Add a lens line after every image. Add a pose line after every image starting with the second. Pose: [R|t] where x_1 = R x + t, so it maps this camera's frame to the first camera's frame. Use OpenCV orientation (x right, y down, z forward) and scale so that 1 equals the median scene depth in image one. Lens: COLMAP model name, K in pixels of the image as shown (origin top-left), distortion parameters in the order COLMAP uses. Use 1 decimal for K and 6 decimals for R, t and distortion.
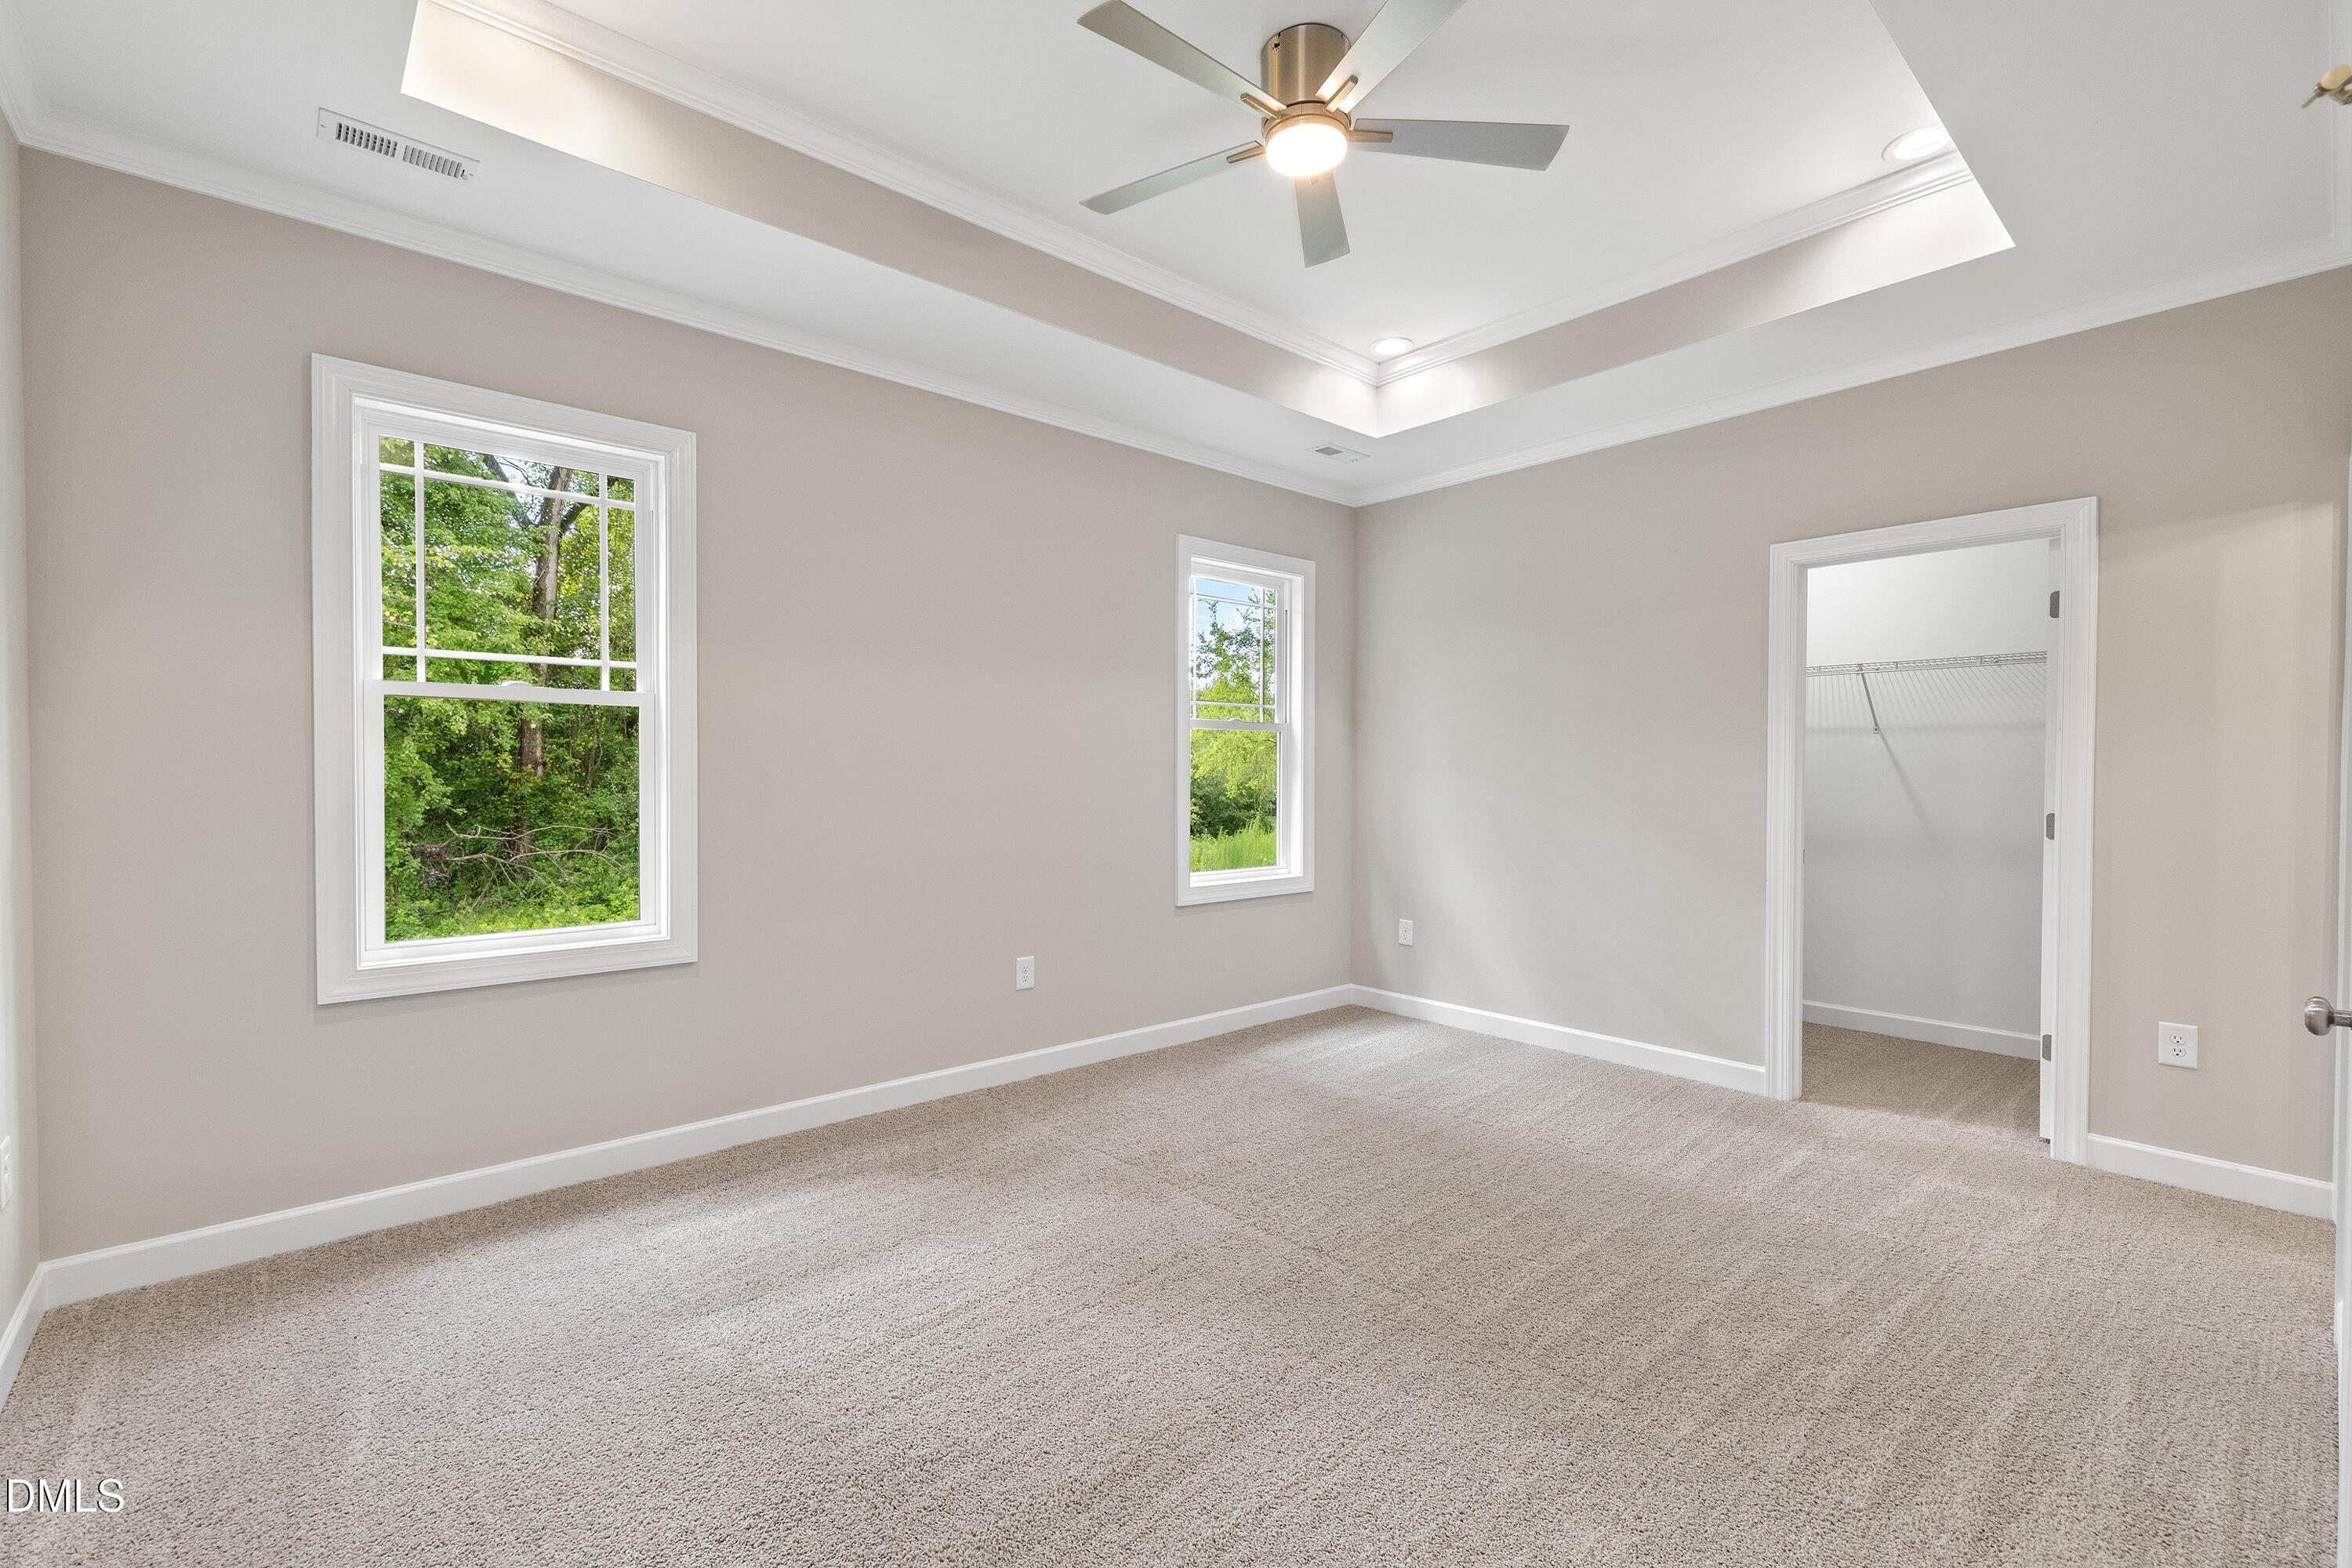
lens RADIAL K [[1020.9, 0, 1181.3], [0, 1020.9, 788.5], [0, 0, 1]] dist [0.000005, 0.000909]
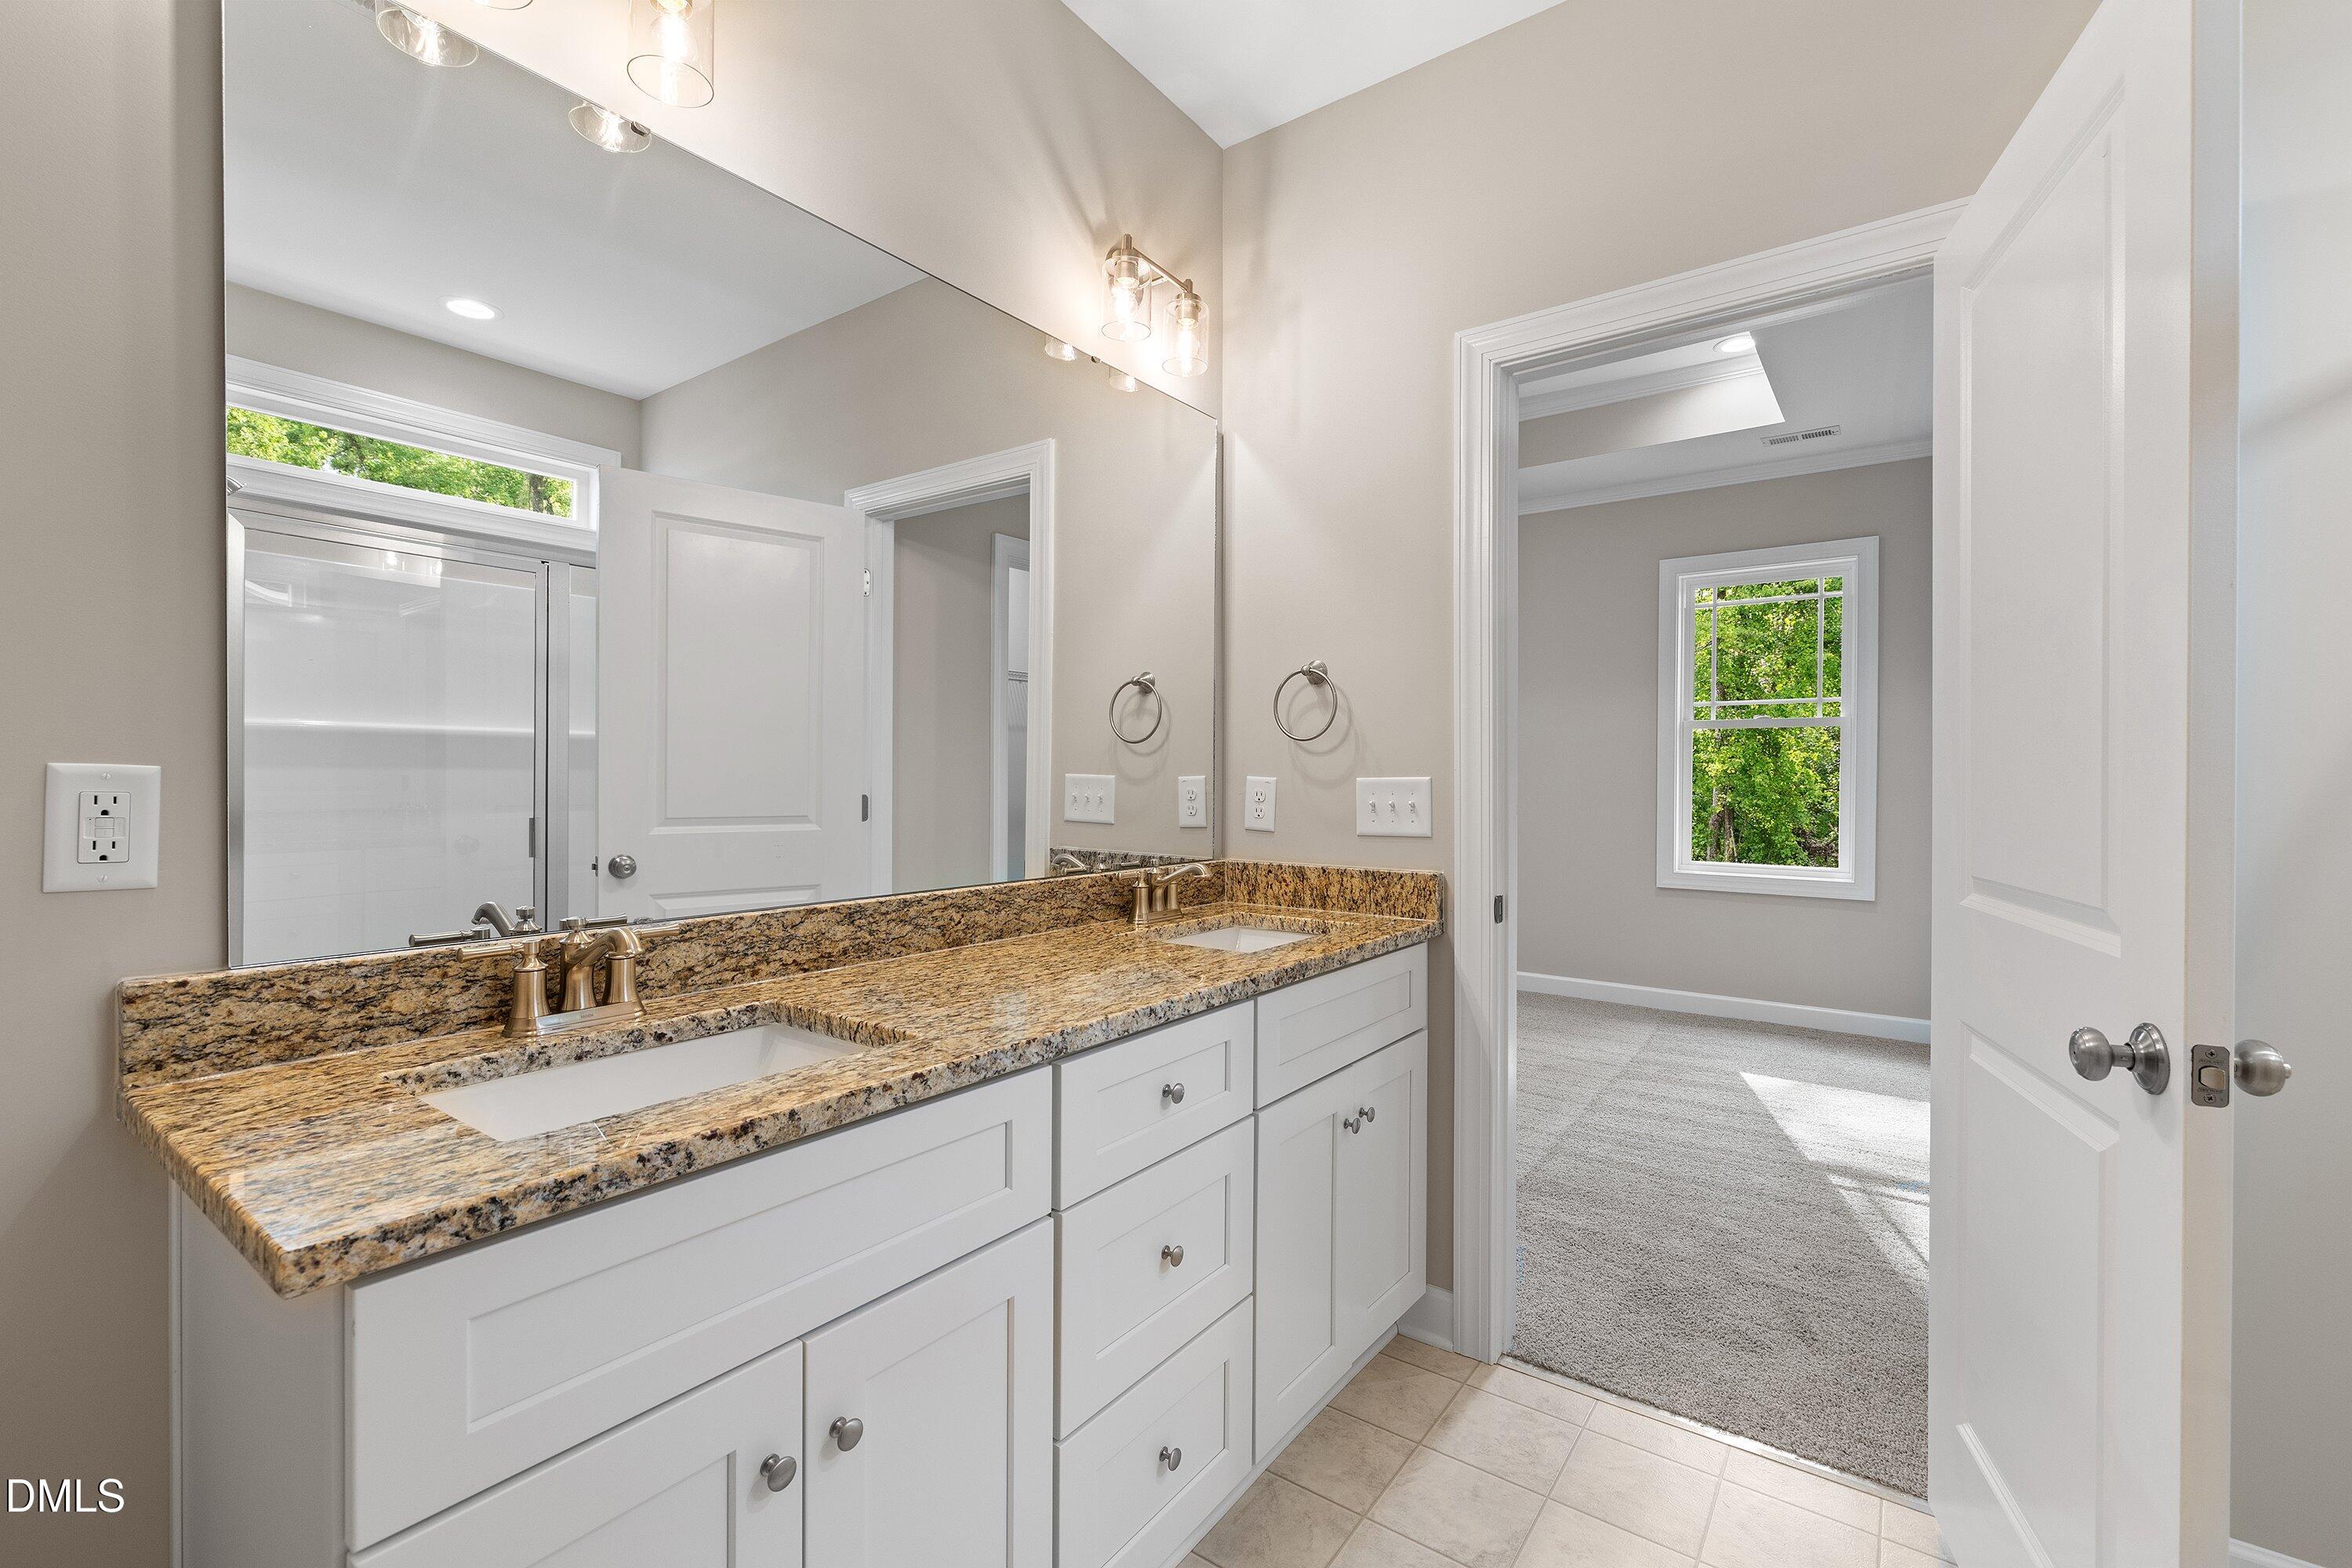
lens RADIAL K [[1020.9, 0, 1181.3], [0, 1020.9, 788.5], [0, 0, 1]] dist [0.000005, 0.000909]
pose [[0.215701, 0.012623, -0.976378, 0.837167], [-0.019258, 0.999777, 0.008671, 0.019483], [0.976269, 0.016933, 0.215896, -0.312070]]
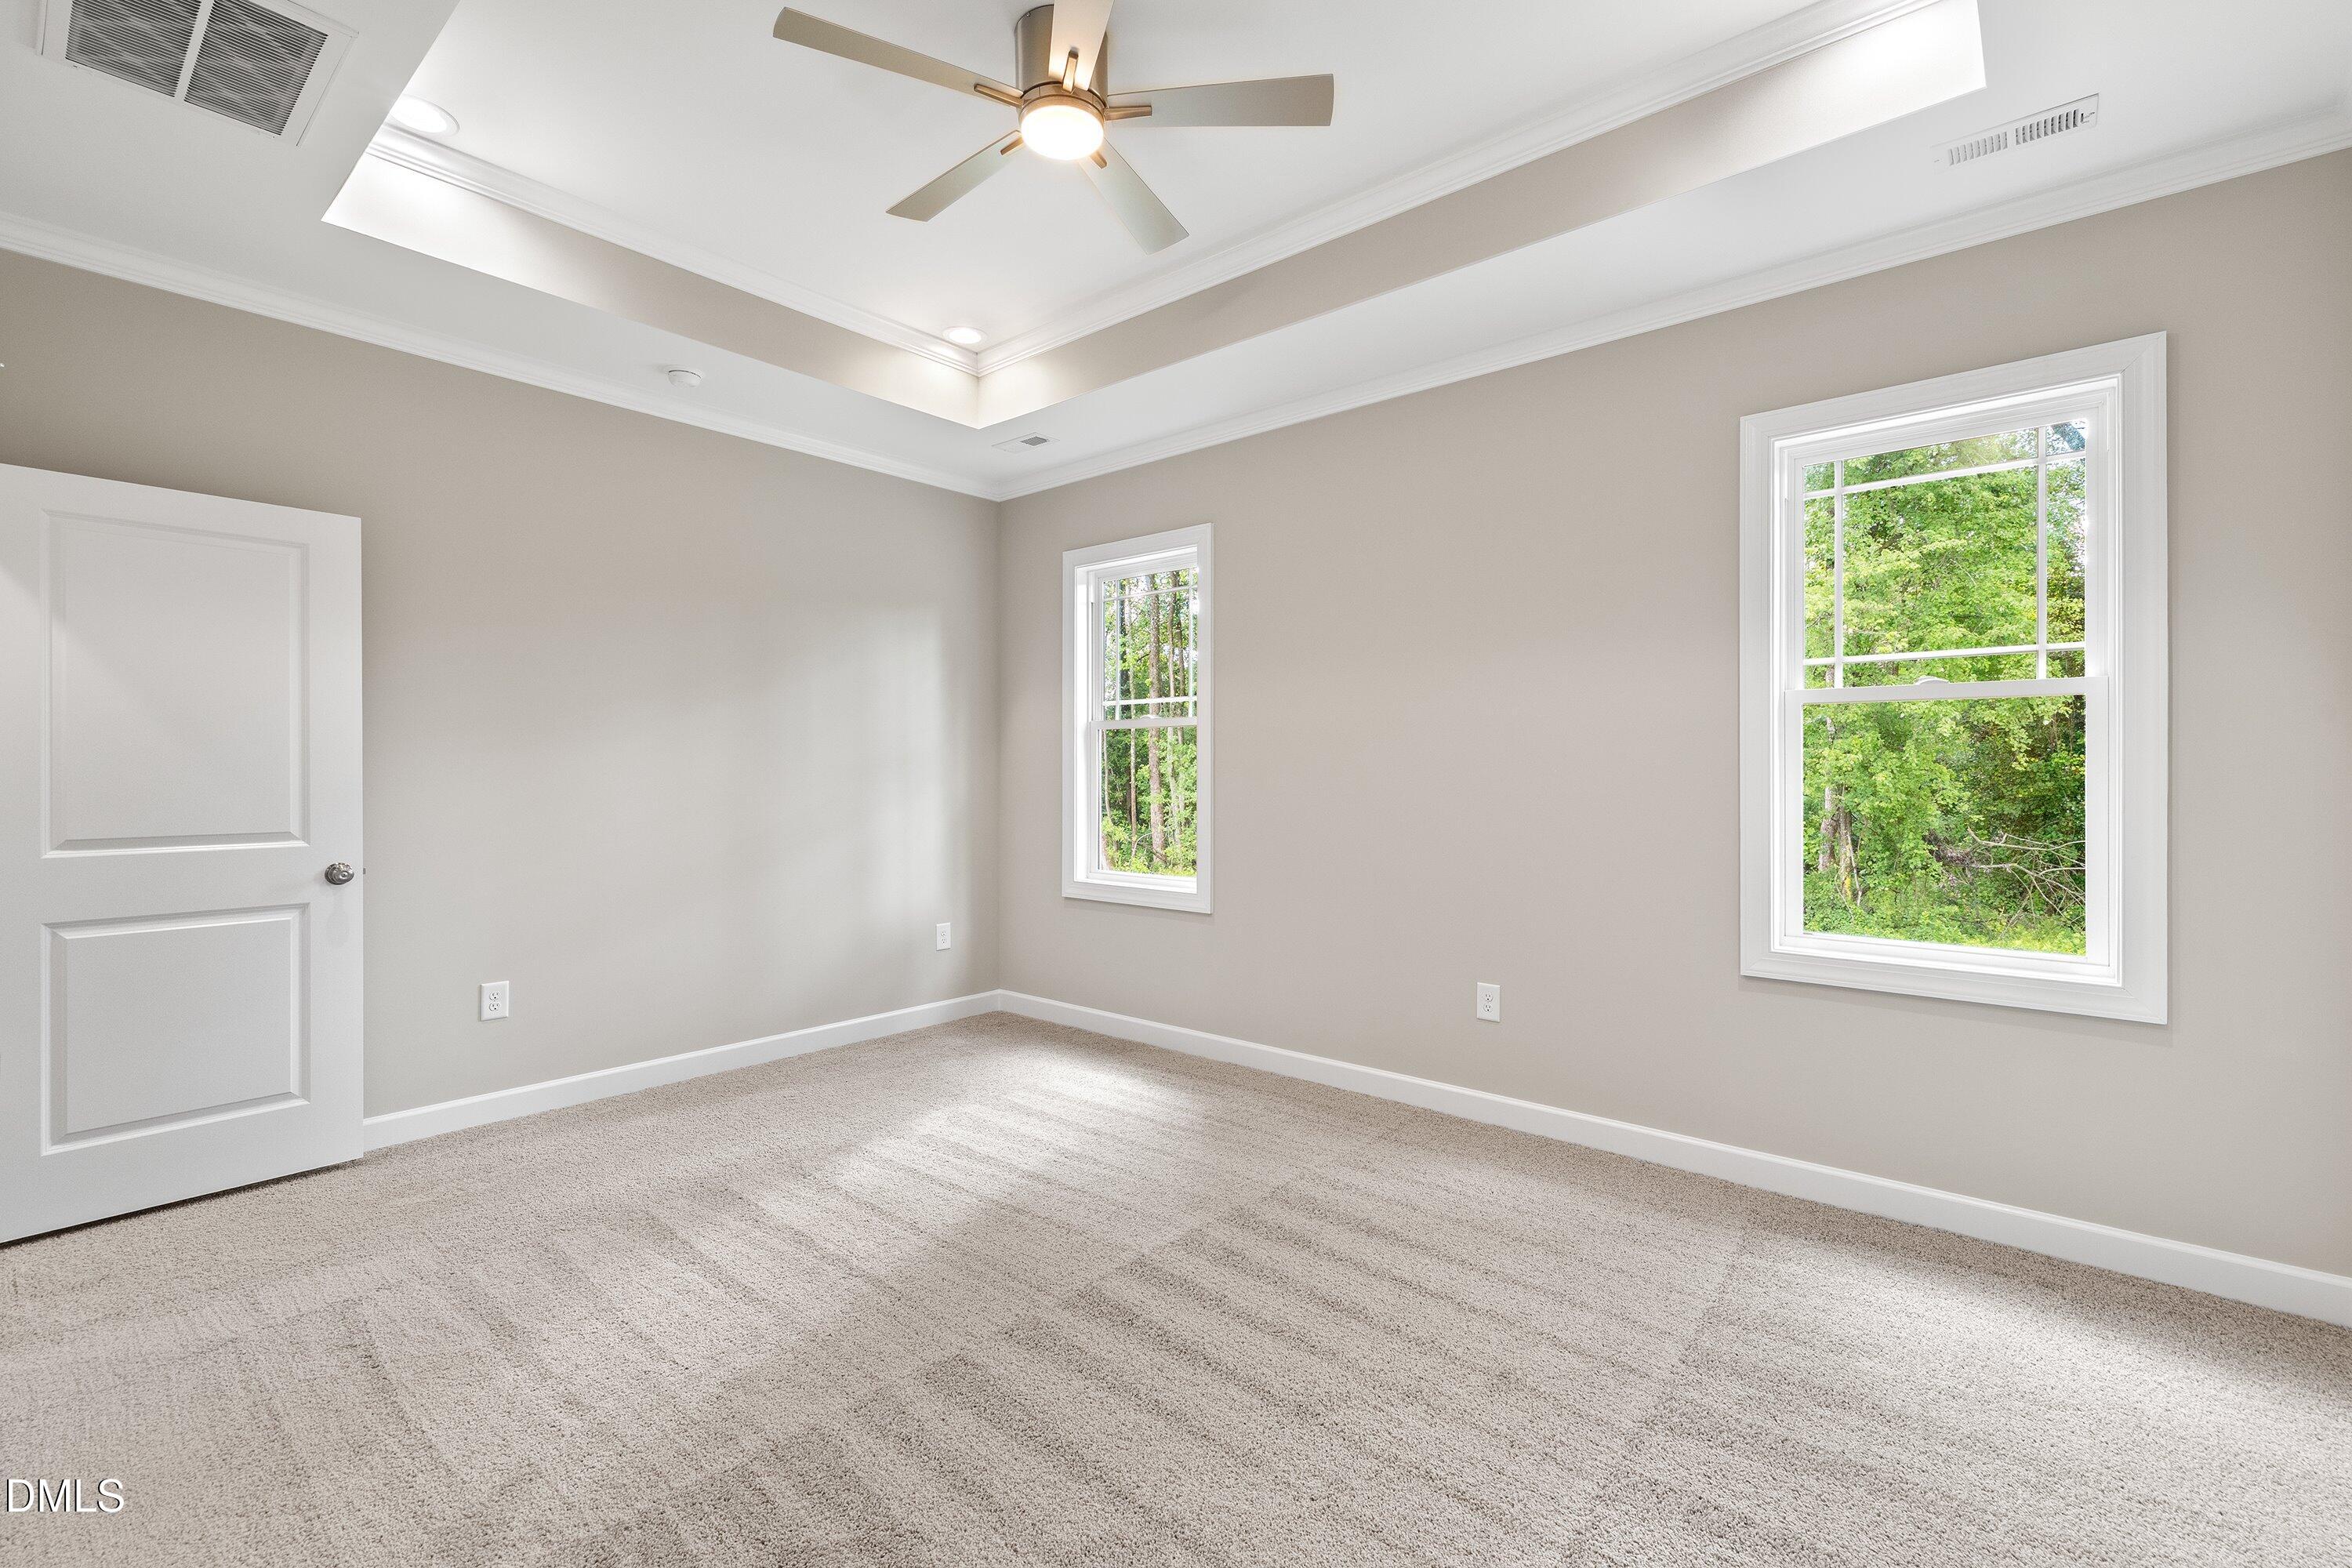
lens RADIAL K [[1029.4, 0, 1176.8], [0, 1029.4, 772.9], [0, 0, 1]] dist [-0.001298, 0.000205]
pose [[0.136044, -0.001627, -0.990701, 0.214074], [-0.016231, 0.999861, -0.003871, -0.002579], [0.990570, 0.016607, 0.135999, 0.190417]]
